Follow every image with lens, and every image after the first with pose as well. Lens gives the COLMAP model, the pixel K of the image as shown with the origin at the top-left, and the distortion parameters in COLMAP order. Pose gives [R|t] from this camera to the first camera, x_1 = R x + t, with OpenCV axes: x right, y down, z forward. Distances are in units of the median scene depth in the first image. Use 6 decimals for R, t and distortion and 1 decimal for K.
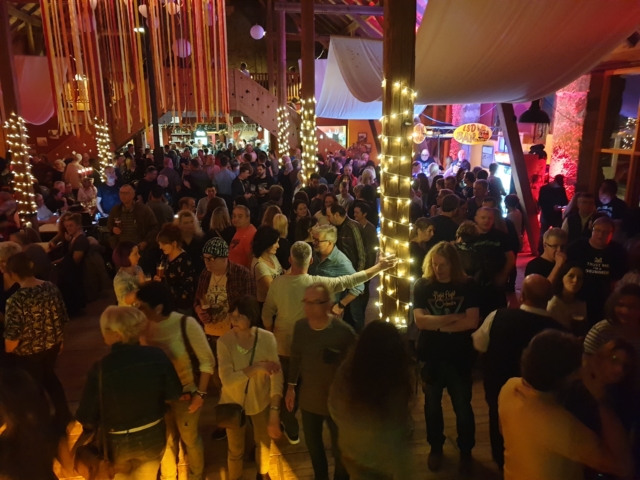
lens RADIAL K [[491.2, 0, 323.9], [0, 491.2, 247.8], [0, 0, 1]] dist [0.034250, -0.020019]
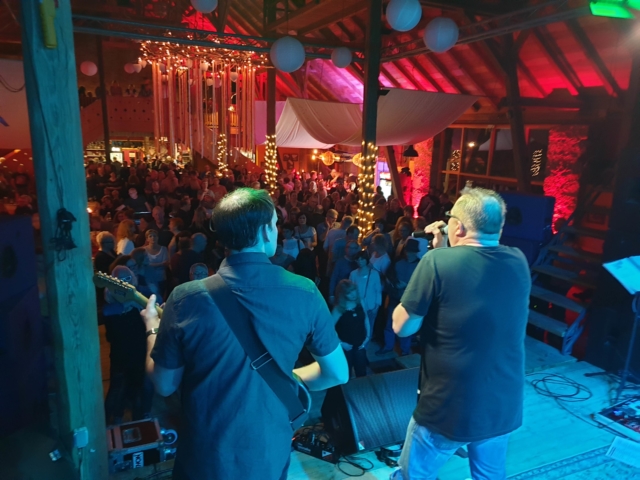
lens RADIAL K [[491.2, 0, 314.7], [0, 491.2, 251.2], [0, 0, 1]] dist [0.034250, -0.020019]
pose [[0.962981, -0.029319, 0.267971, -0.319472], [0.035334, 0.999220, -0.017650, 0.088773], [-0.267244, 0.026465, 0.963265, -0.497929]]
